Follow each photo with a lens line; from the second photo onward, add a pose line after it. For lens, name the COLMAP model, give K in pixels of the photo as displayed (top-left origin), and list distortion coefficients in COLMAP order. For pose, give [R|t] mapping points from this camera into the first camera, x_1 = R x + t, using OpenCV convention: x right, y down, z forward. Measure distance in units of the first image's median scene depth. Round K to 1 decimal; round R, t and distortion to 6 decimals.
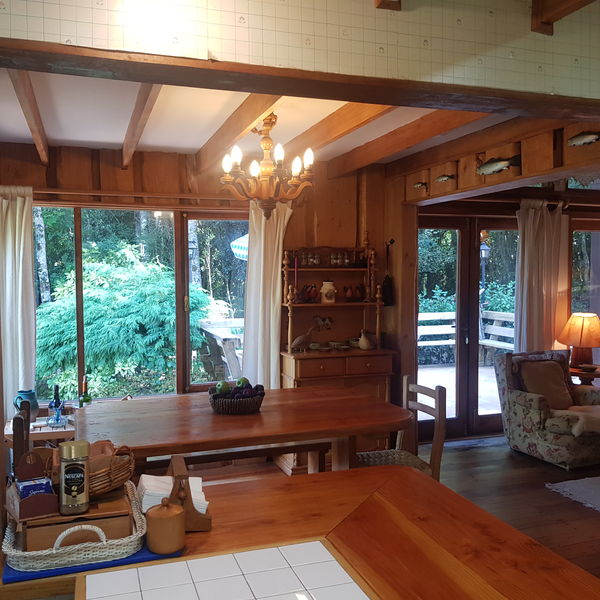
lens RADIAL K [[624.0, 0, 292.2], [0, 624.0, 312.6], [0, 0, 1]] dist [0.102942, -0.257172]
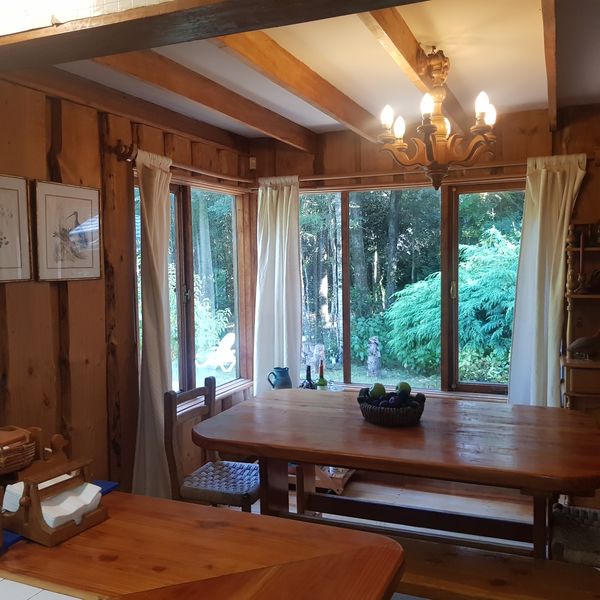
lens RADIAL K [[620.8, 0, 294.0], [0, 620.8, 300.0], [0, 0, 1]] dist [0.101625, -0.210364]
pose [[0.747502, 0.038878, -0.663121, 0.262166], [-0.030692, 0.999241, 0.023987, -0.015576], [0.663550, 0.002422, 0.748128, 0.202740]]
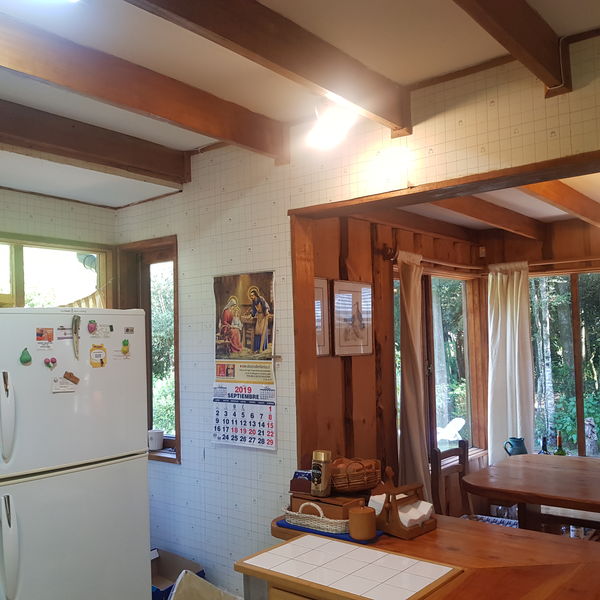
lens RADIAL K [[624.0, 0, 292.2], [0, 624.0, 312.6], [0, 0, 1]] dist [0.102942, -0.257172]
pose [[0.523628, -0.043915, -0.850814, 0.319717], [-0.031758, 0.996970, -0.071004, -0.008688], [0.851355, 0.064200, 0.520647, 0.032063]]
